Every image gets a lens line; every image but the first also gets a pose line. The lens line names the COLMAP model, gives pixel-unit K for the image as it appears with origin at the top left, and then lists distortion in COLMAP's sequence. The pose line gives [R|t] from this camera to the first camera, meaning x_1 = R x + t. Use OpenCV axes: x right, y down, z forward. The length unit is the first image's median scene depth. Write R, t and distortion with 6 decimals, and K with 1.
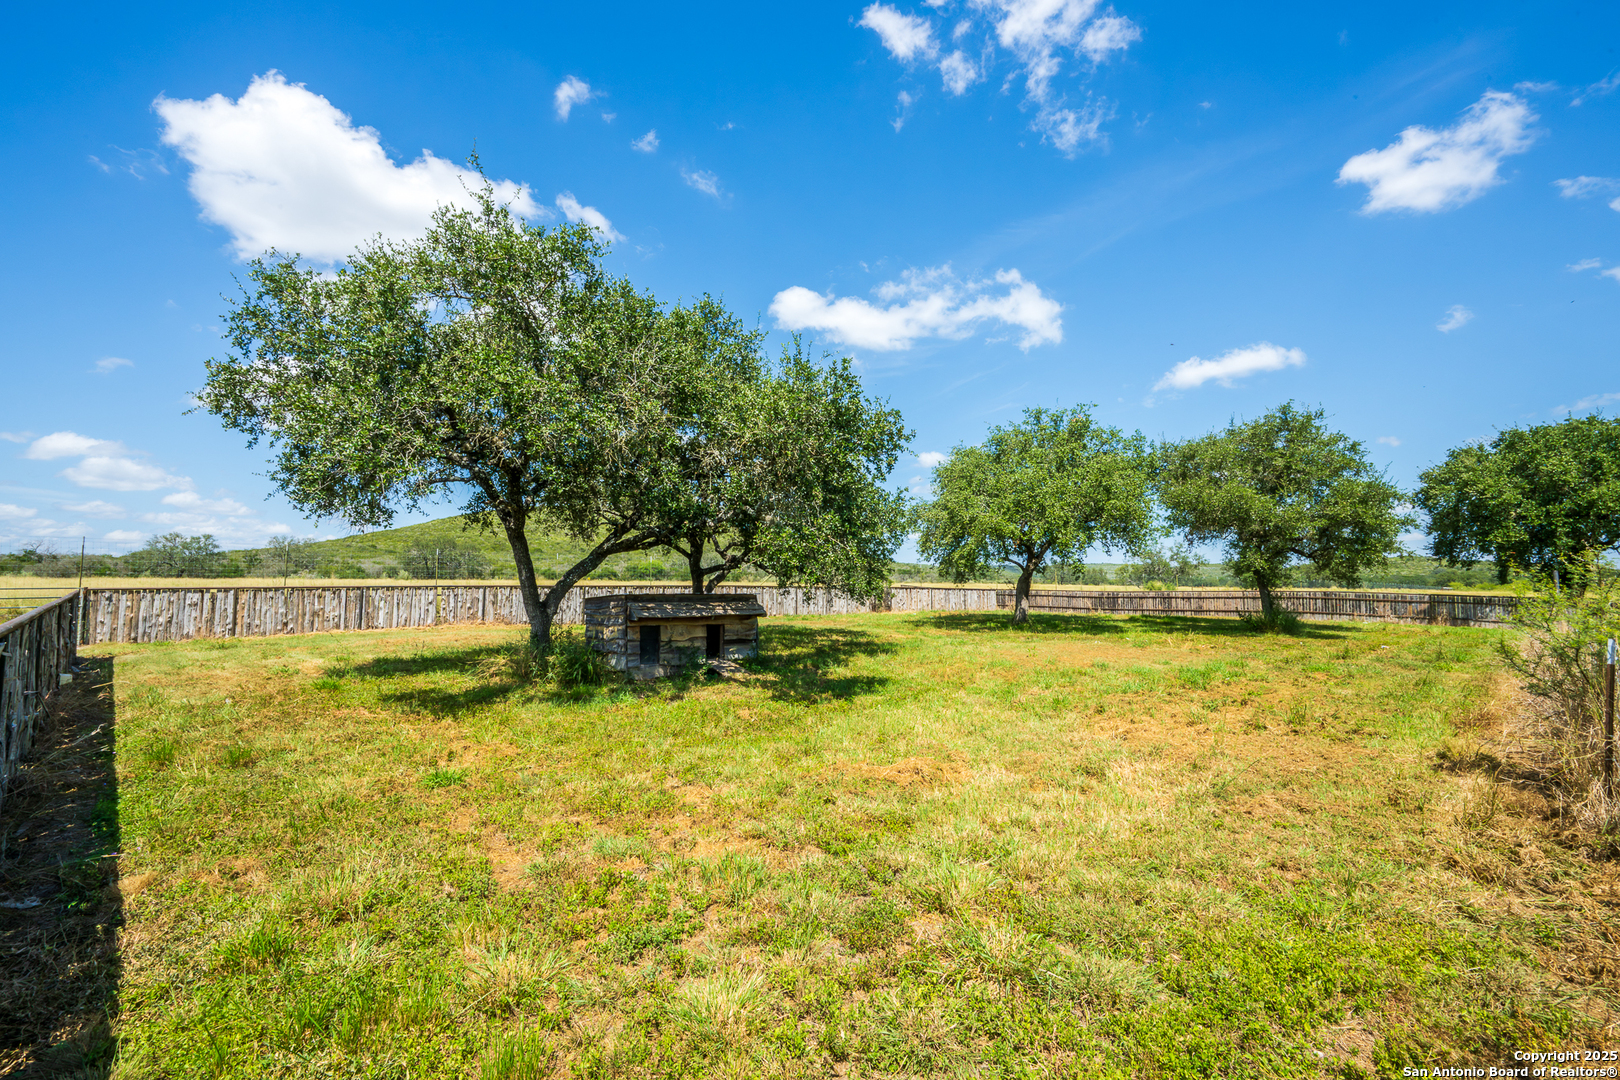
lens RADIAL K [[666.2, 0, 815.3], [0, 666.2, 540.5], [0, 0, 1]] dist [-0.000595, 0.000097]
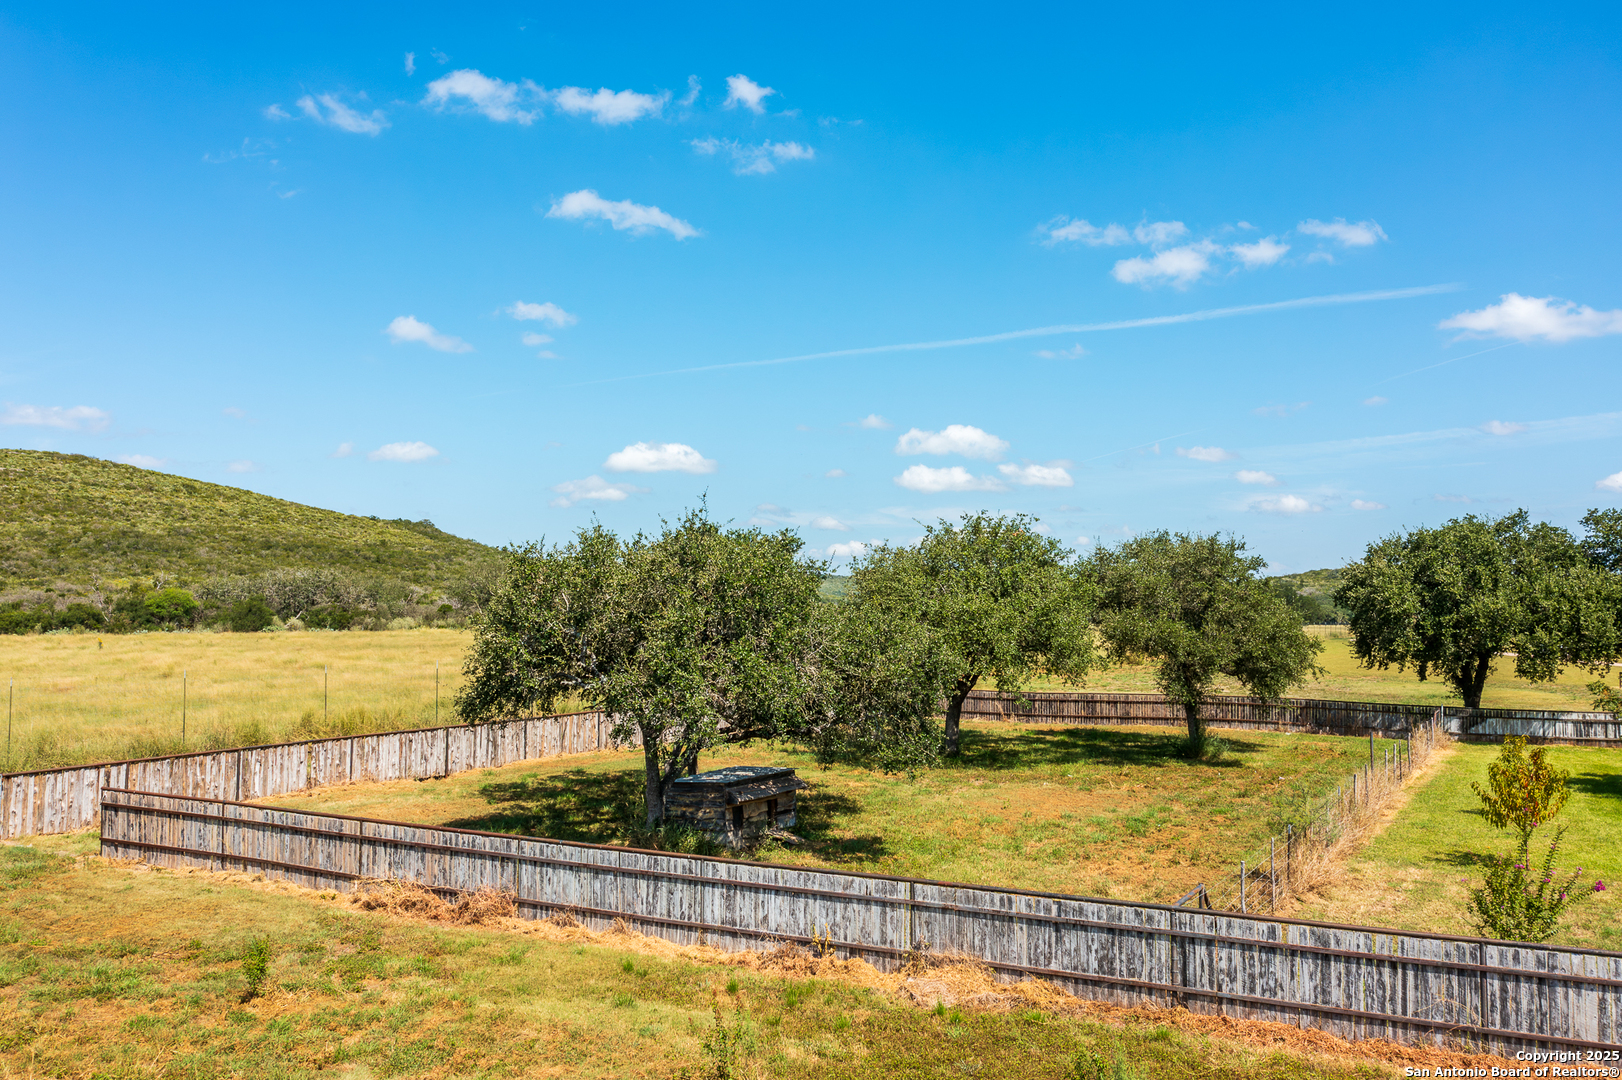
lens RADIAL K [[1289.8, 0, 808.7], [0, 1289.8, 544.3], [0, 0, 1]] dist [-0.015246, -0.009392]
pose [[0.957176, 0.012140, 0.289254, -0.441488], [-0.017436, 0.999724, 0.015742, -0.210227], [-0.288983, -0.020111, 0.957123, -0.688132]]
